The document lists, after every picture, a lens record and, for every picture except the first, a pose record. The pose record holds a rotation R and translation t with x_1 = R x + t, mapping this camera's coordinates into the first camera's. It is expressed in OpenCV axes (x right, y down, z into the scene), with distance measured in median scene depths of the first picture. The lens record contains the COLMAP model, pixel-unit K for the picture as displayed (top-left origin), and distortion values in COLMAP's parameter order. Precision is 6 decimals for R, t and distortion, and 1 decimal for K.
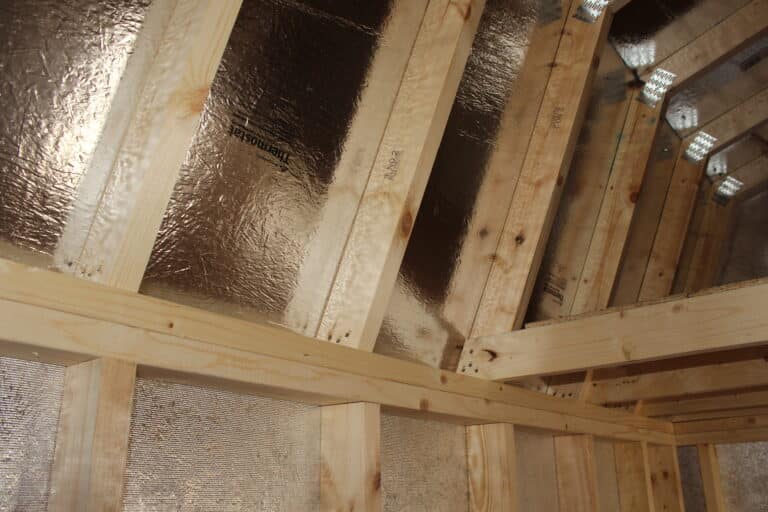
lens RADIAL K [[646.2, 0, 386.5], [0, 646.2, 258.1], [0, 0, 1]] dist [-0.151246, 0.136767]
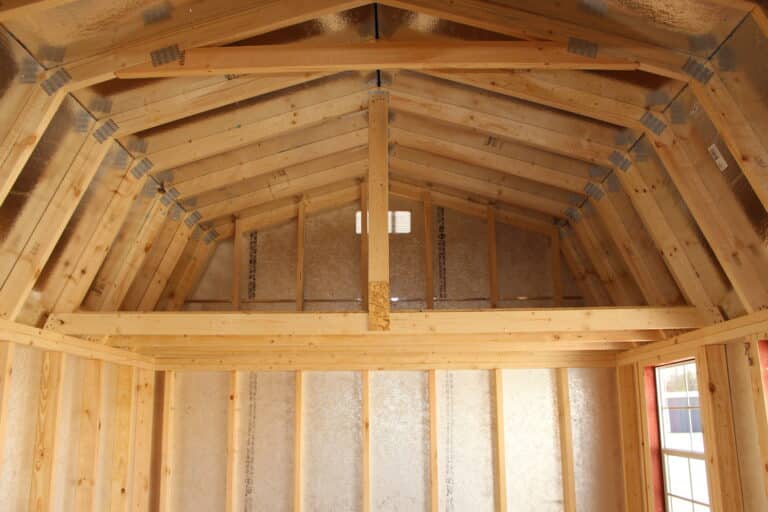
lens RADIAL K [[646.2, 0, 383.5], [0, 646.2, 264.2], [0, 0, 1]] dist [-0.151246, 0.136767]
pose [[0.779822, 0.142007, 0.609682, -0.295043], [-0.210909, 0.976590, 0.042299, -0.344886], [-0.589403, -0.161573, 0.791517, -1.251332]]
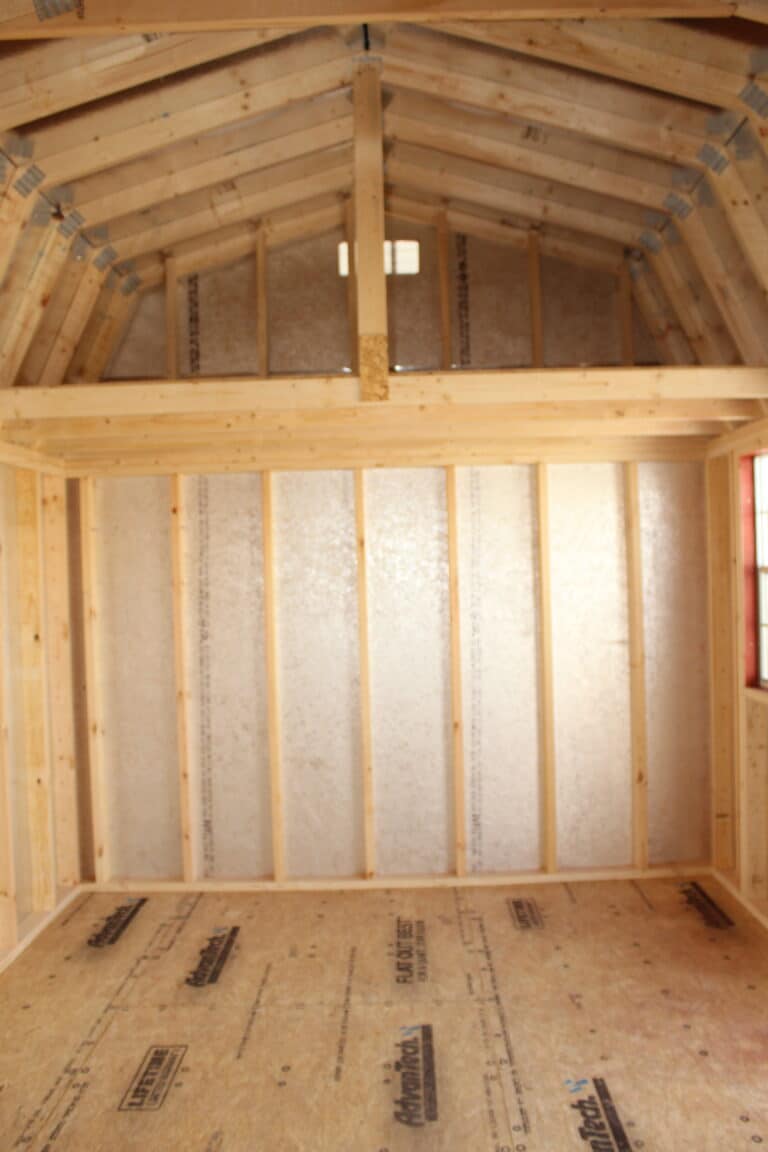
lens RADIAL K [[969.2, 0, 401.7], [0, 969.2, 564.3], [0, 0, 1]] dist [-0.151246, 0.136767]
pose [[0.771881, -0.014774, 0.635595, -0.411994], [-0.195519, 0.945765, 0.259425, -0.288246], [-0.604956, -0.324516, 0.727129, -1.451053]]
